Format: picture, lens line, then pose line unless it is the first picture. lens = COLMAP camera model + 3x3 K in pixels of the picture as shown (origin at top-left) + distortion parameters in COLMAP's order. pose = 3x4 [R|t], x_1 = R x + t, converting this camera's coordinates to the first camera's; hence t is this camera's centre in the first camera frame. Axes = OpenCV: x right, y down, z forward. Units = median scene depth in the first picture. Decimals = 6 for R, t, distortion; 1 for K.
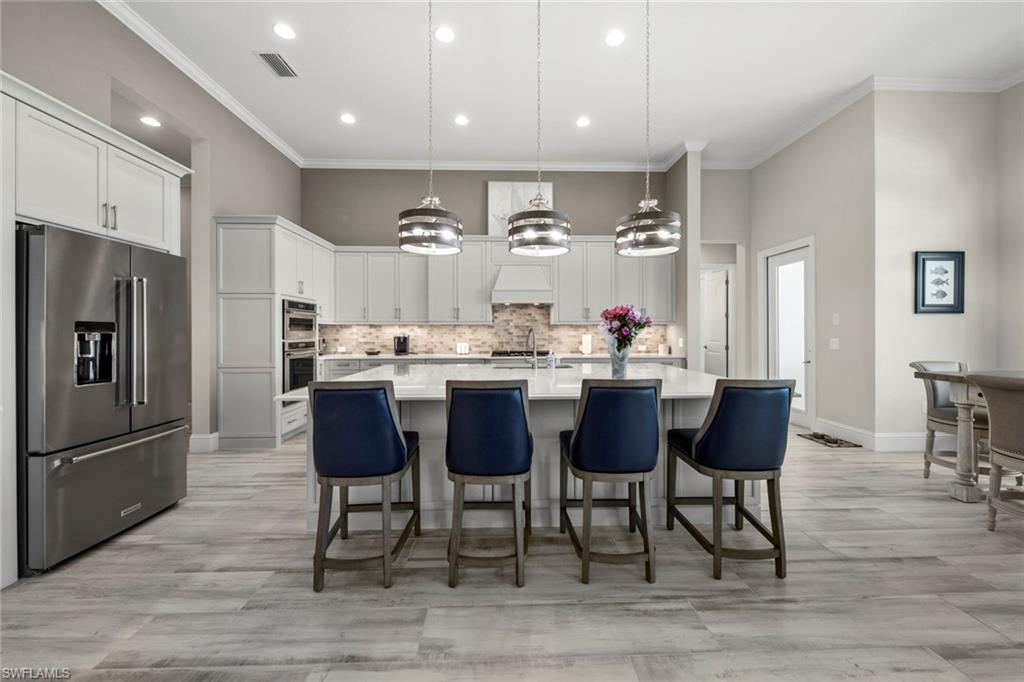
lens RADIAL K [[393.8, 0, 514.1], [0, 393.8, 330.8], [0, 0, 1]] dist [-0.000739, -0.000893]
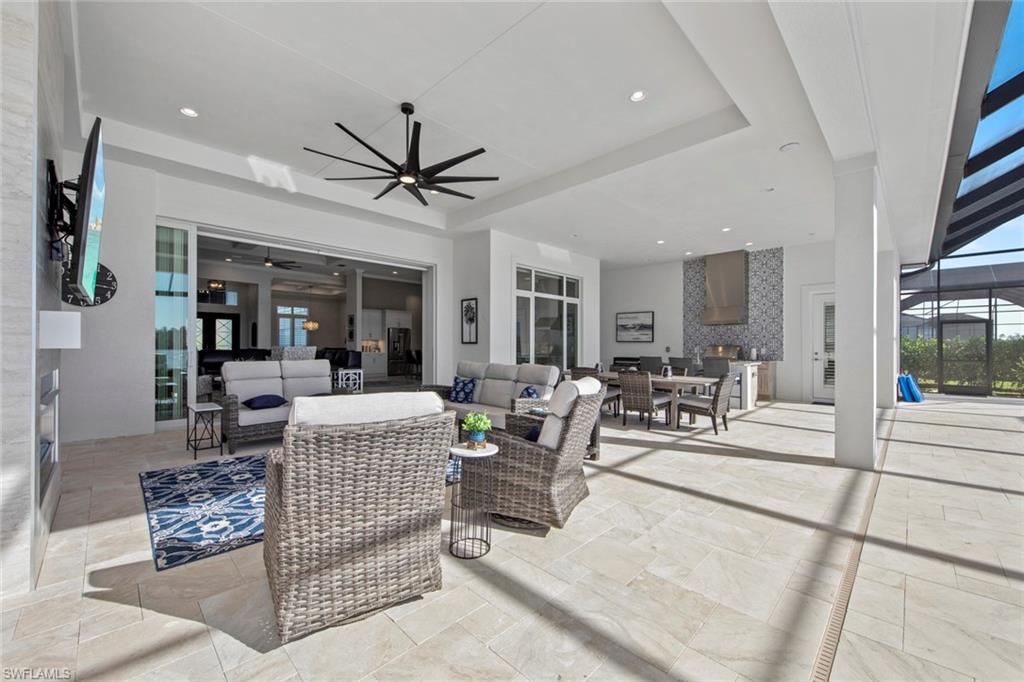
lens RADIAL K [[406.8, 0, 520.7], [0, 406.8, 348.2], [0, 0, 1]] dist [0.000301, -0.000471]
pose [[0.694143, 0.006971, -0.719803, 2.732373], [-0.003751, 0.999975, 0.006067, 0.018588], [0.719827, -0.001511, 0.694151, -1.146979]]
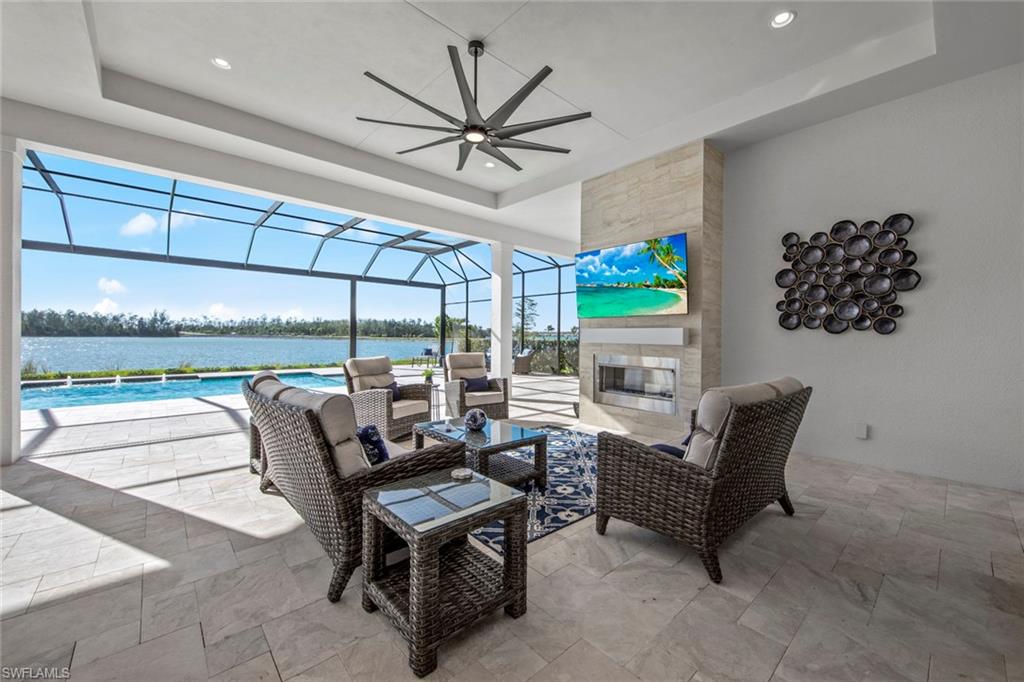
lens RADIAL K [[399.8, 0, 515.8], [0, 399.8, 334.7], [0, 0, 1]] dist [-0.000658, -0.000322]
pose [[-0.647075, -0.002113, 0.762423, 1.092151], [-0.008587, 0.999953, -0.004516, 0.004297], [-0.762378, -0.009470, -0.647063, -0.173267]]
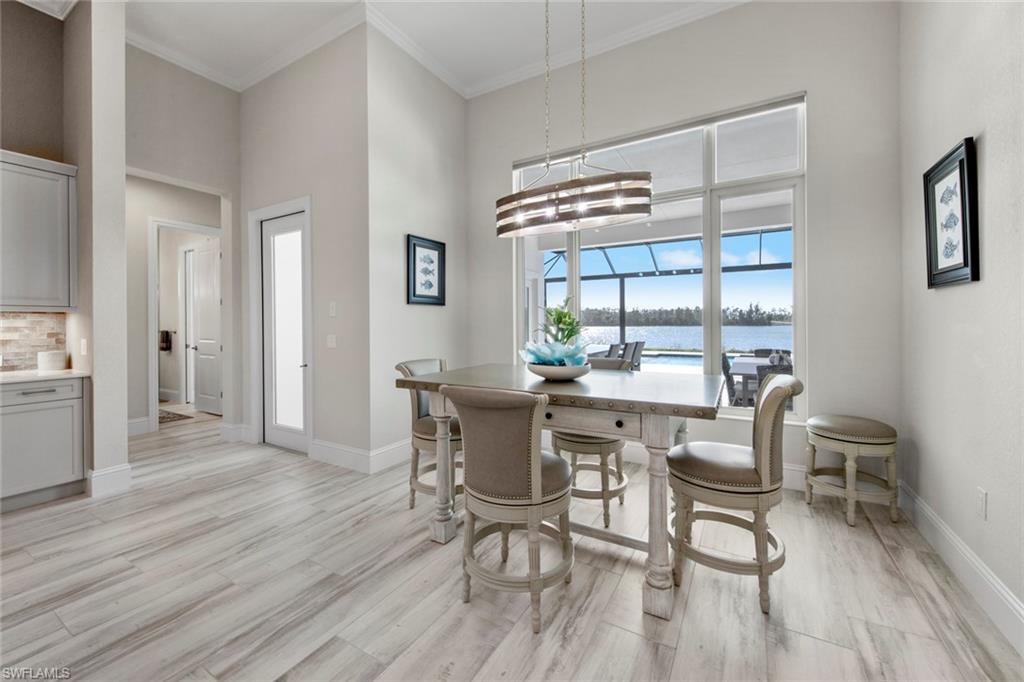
lens RADIAL K [[401.4, 0, 512.2], [0, 401.4, 323.3], [0, 0, 1]] dist [0.000414, -0.000298]
pose [[0.533246, -0.000812, 0.845960, 0.355438], [0.003805, 0.999992, -0.001439, 0.001348], [-0.845952, 0.003986, 0.533245, 0.297280]]
